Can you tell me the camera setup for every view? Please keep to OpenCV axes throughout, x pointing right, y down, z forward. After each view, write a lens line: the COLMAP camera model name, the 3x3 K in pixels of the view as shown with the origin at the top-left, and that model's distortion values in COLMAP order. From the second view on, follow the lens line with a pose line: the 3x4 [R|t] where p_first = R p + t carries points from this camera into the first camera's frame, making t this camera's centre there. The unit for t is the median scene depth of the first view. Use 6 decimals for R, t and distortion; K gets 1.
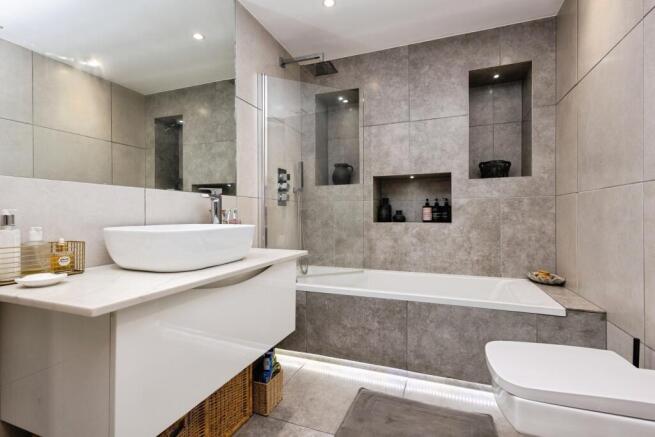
lens RADIAL K [[307.5, 0, 312.8], [0, 307.5, 217.0], [0, 0, 1]] dist [0.015681, 0.000249]
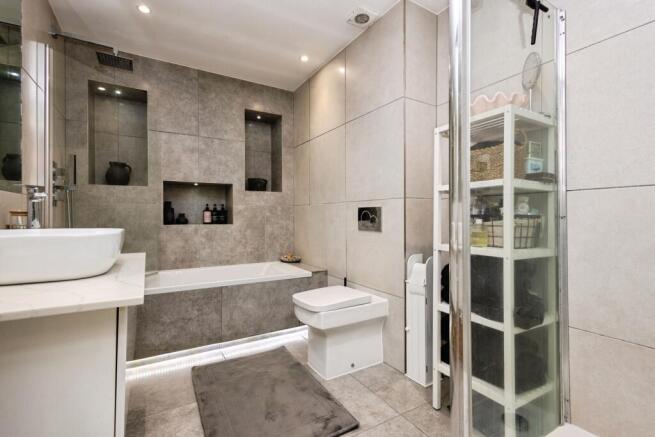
lens RADIAL K [[298.5, 0, 326.0], [0, 298.5, 216.2], [0, 0, 1]] dist [0.018020, 0.000400]
pose [[0.624123, 0.004814, 0.781311, -0.271160], [0.004294, 0.999945, -0.009591, 0.000190], [-0.781314, 0.009341, 0.624068, -0.063901]]
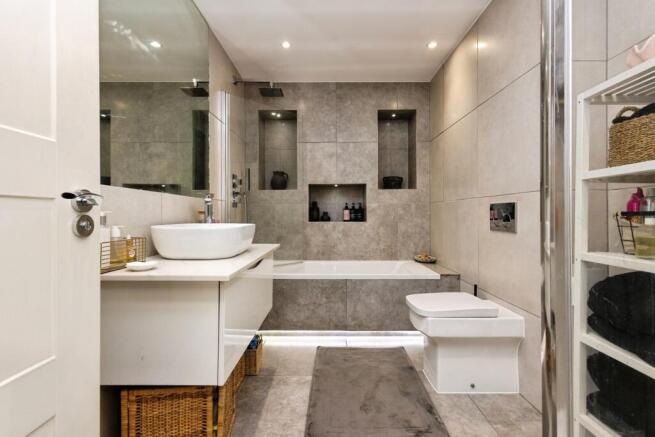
lens RADIAL K [[298.5, 0, 326.0], [0, 298.5, 216.2], [0, 0, 1]] dist [0.018020, 0.000400]
pose [[0.931196, 0.001053, 0.364517, -0.183170], [0.000348, 0.999993, -0.003779, -0.000136], [-0.364518, 0.003646, 0.931189, -0.136148]]
